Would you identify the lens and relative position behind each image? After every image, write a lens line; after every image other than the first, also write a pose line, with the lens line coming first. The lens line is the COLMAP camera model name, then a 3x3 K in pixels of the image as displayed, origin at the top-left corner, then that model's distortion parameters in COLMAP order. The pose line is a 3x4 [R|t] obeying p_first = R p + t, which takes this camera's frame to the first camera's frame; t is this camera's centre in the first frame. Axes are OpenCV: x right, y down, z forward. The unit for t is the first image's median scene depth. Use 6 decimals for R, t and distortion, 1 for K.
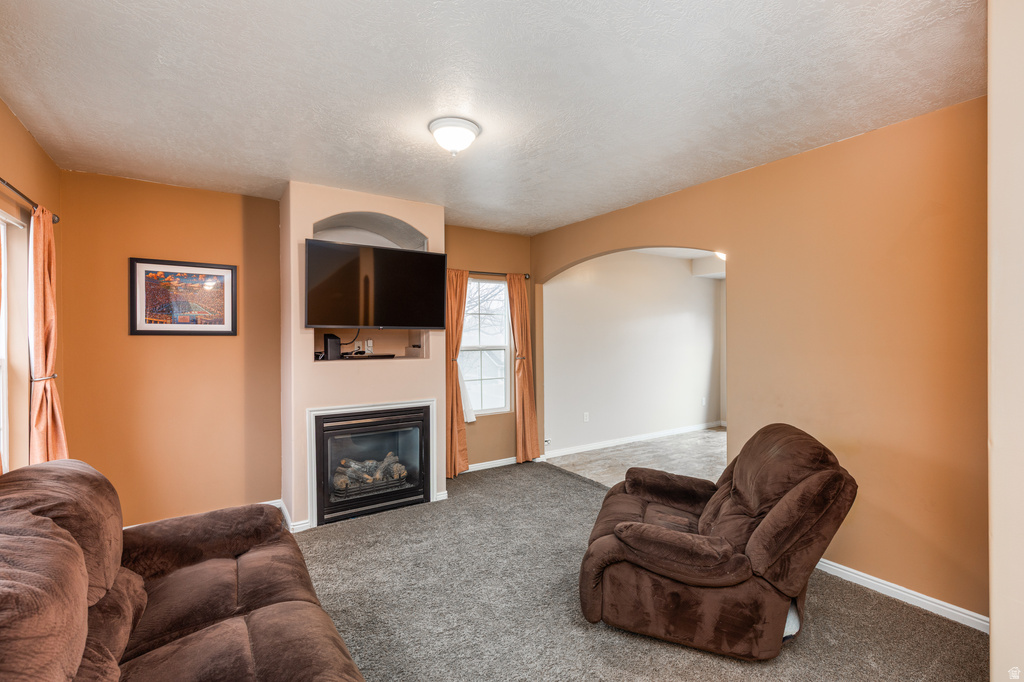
lens RADIAL K [[464.5, 0, 514.0], [0, 464.5, 339.8], [0, 0, 1]] dist [0.004921, -0.000348]
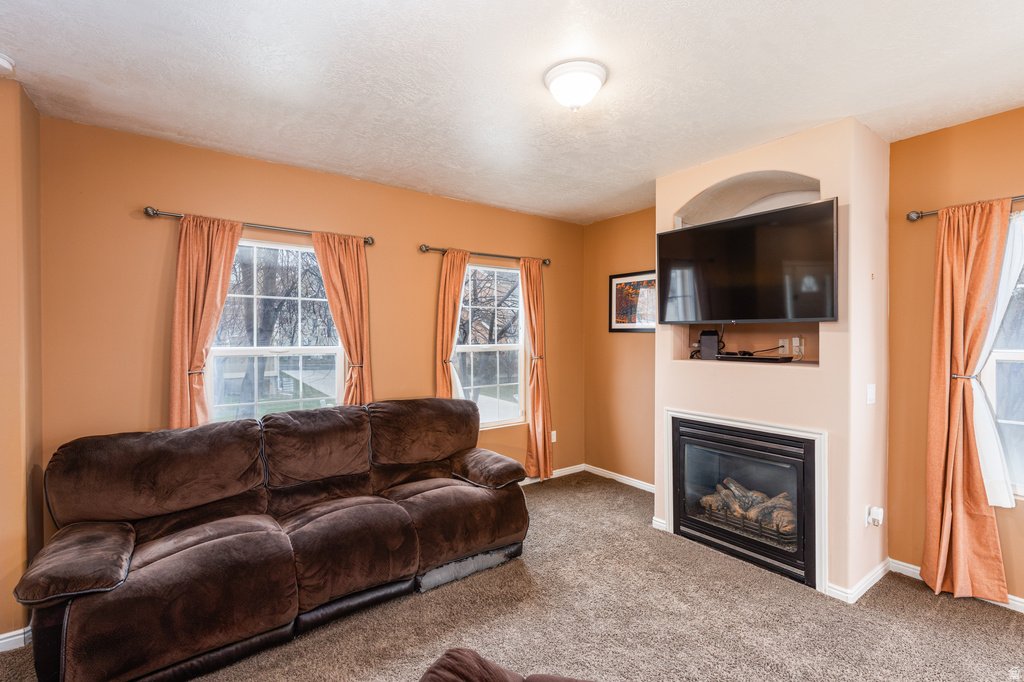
lens RADIAL K [[464.5, 0, 514.0], [0, 464.5, 339.8], [0, 0, 1]] dist [0.004921, -0.000348]
pose [[0.046822, 0.015191, -0.998788, 0.501097], [-0.003964, 0.999879, 0.015022, -0.006993], [0.998895, 0.003256, 0.046877, 0.623889]]
